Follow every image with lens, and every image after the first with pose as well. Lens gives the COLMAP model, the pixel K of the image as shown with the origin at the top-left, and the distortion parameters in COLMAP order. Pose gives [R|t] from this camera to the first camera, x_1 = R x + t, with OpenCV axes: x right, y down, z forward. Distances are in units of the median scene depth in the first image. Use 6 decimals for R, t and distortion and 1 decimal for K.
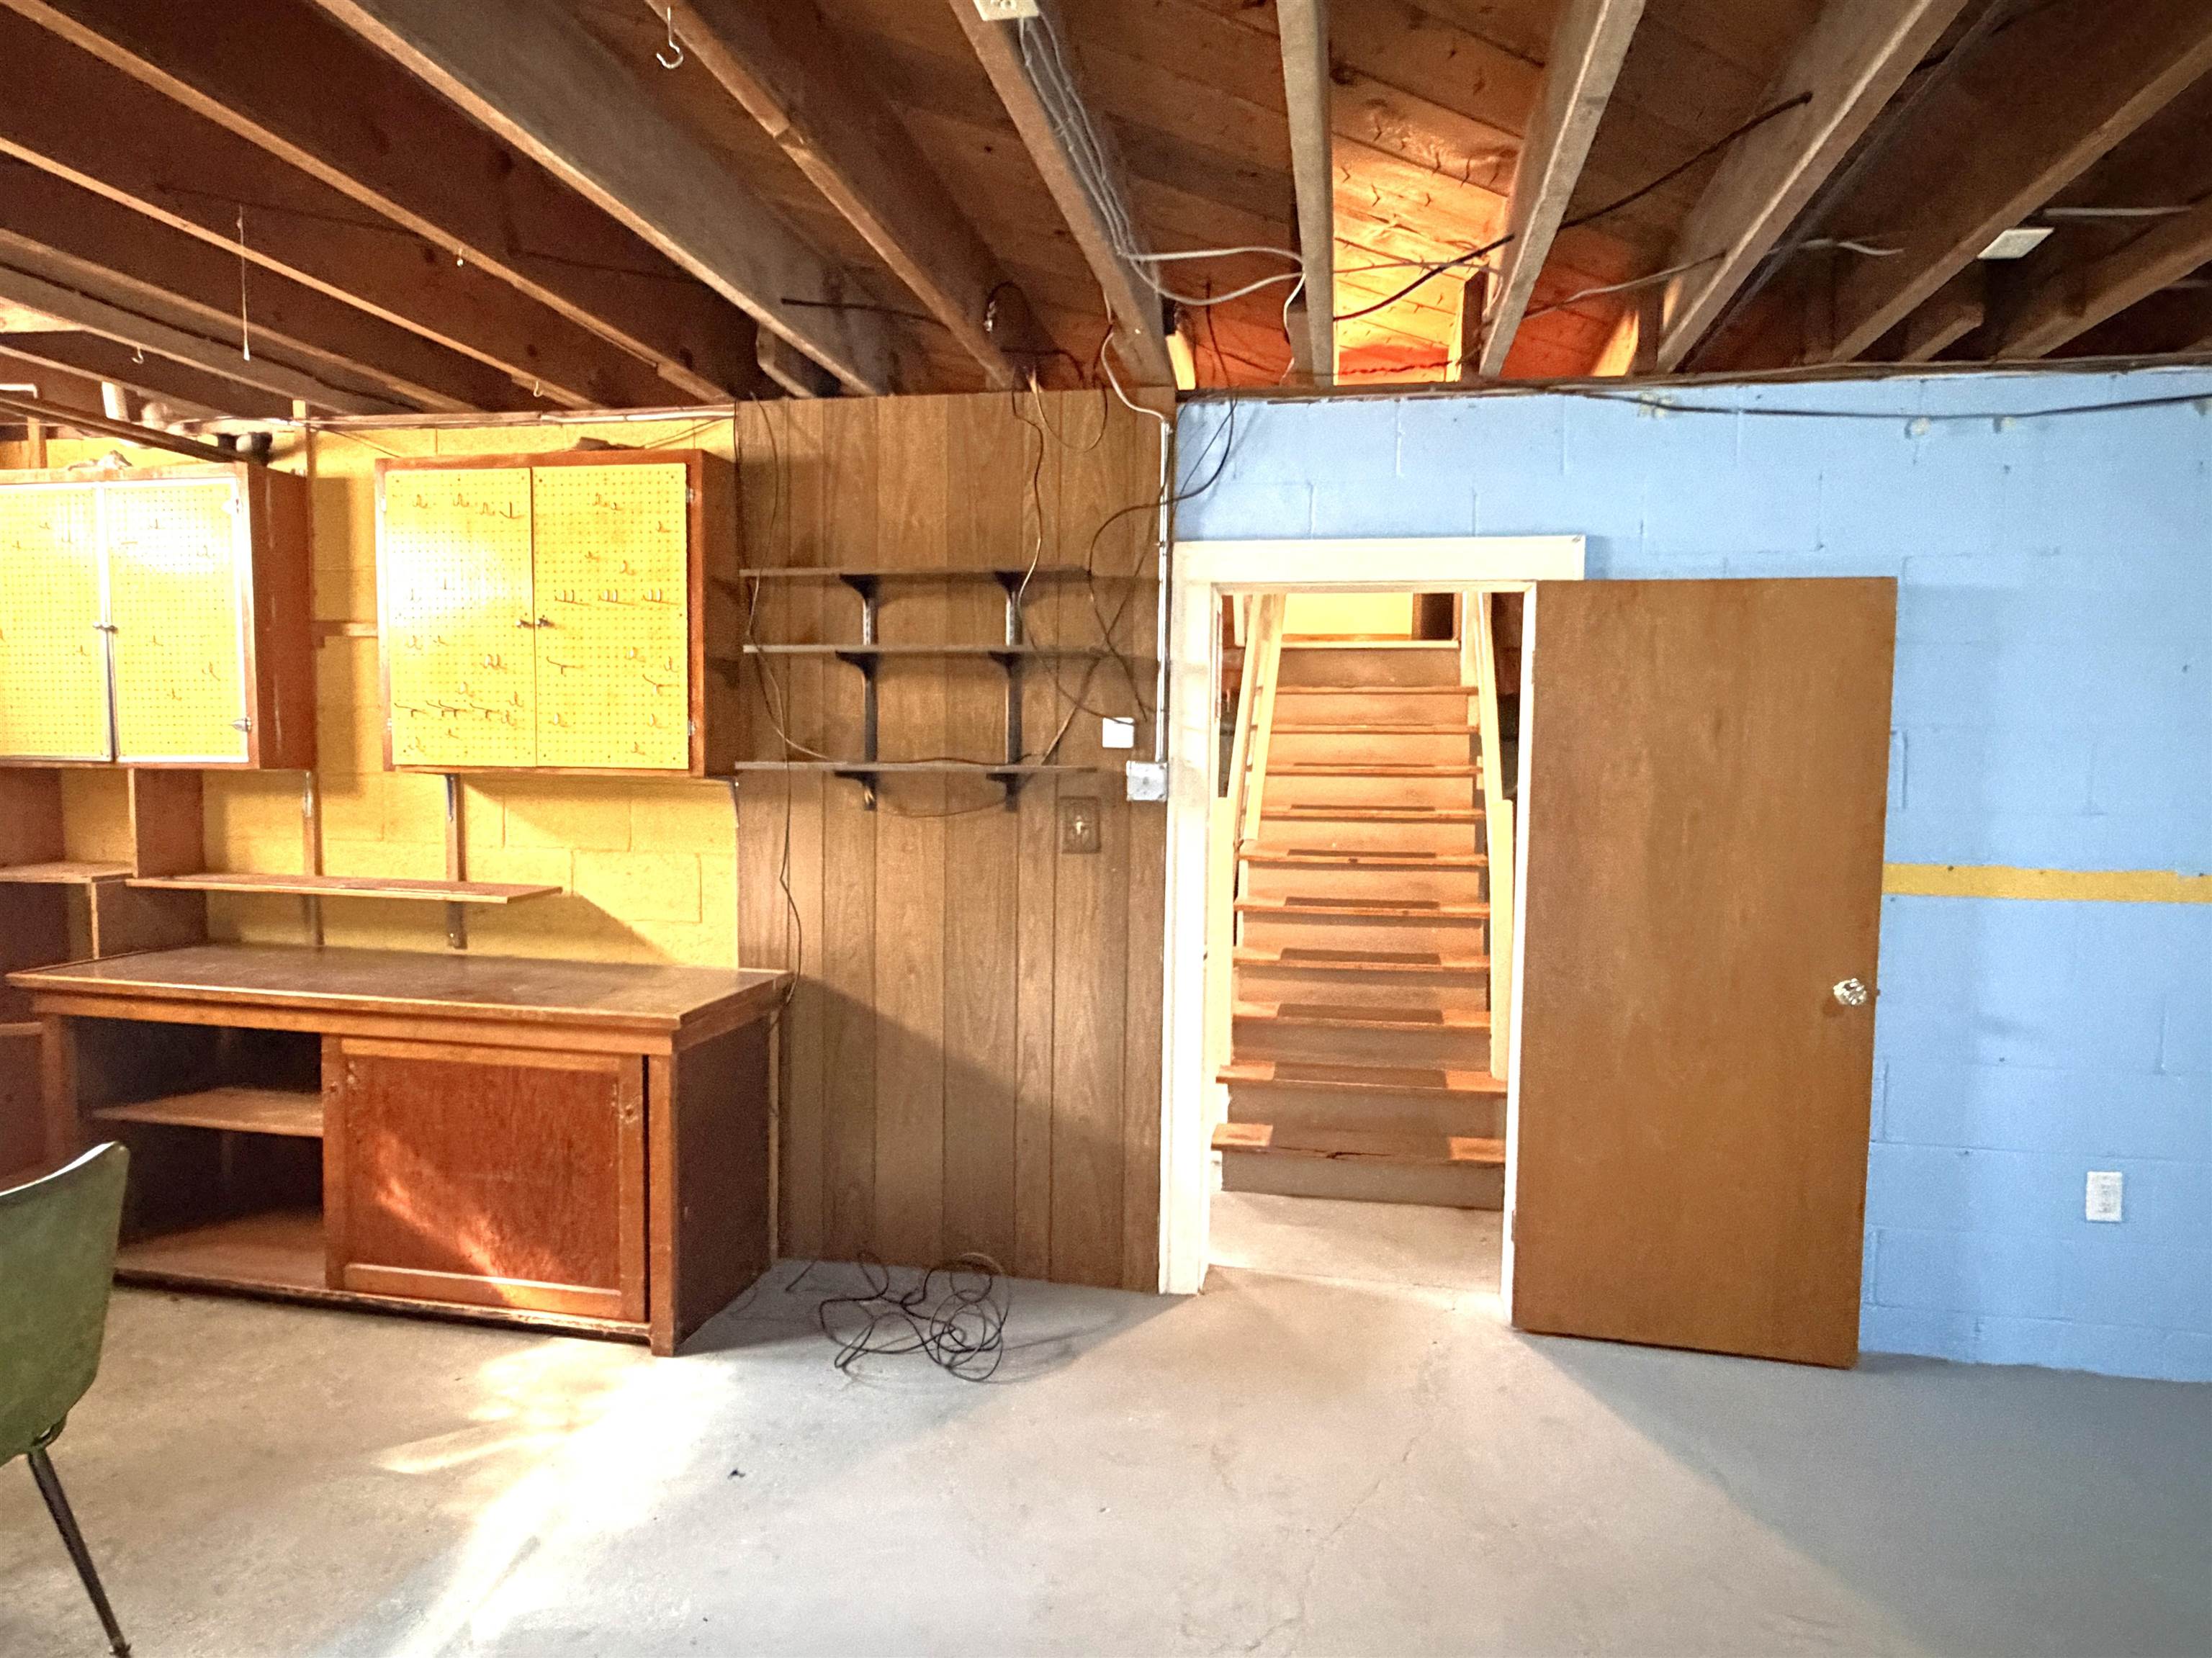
lens RADIAL K [[1264.2, 0, 1106.0], [0, 1264.2, 829.0], [0, 0, 1]] dist [-0.000358, -0.000928]
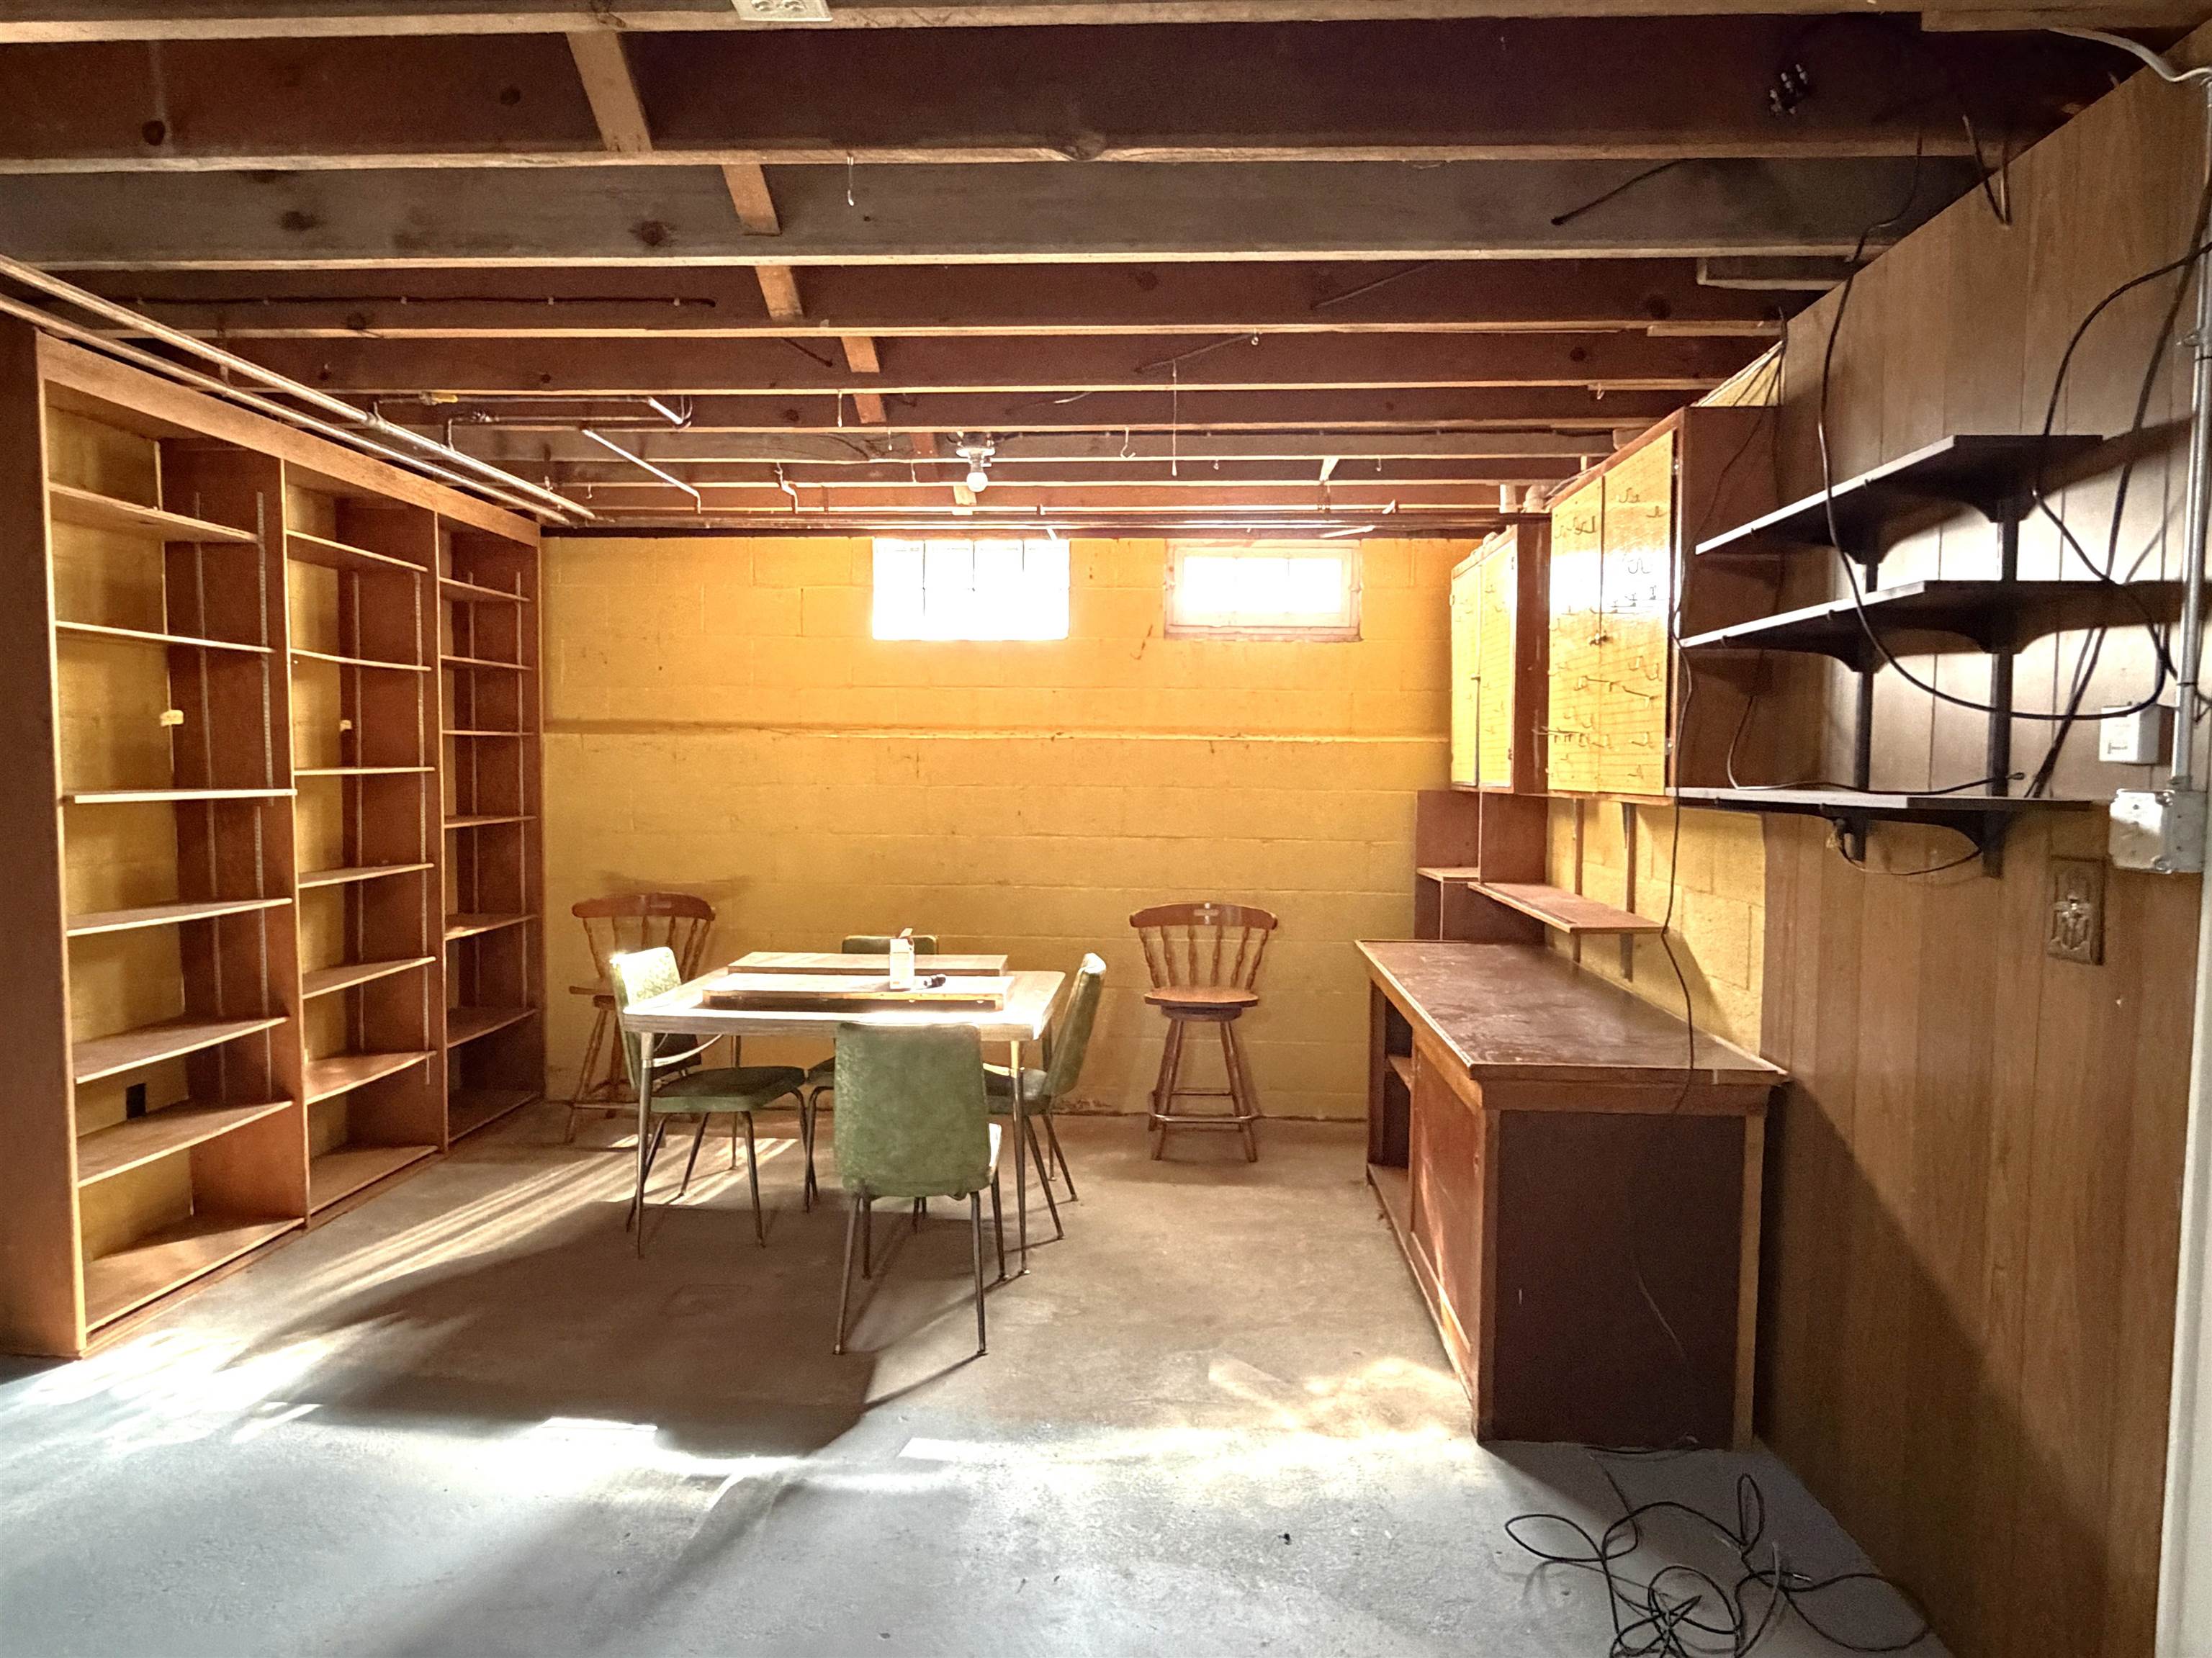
lens RADIAL K [[1264.2, 0, 1106.0], [0, 1264.2, 829.0], [0, 0, 1]] dist [-0.000358, -0.000928]
pose [[0.165266, 0.036658, -0.985568, 0.444236], [-0.068004, 0.997354, 0.025693, -0.022457], [0.983902, 0.062776, 0.167321, 0.512211]]
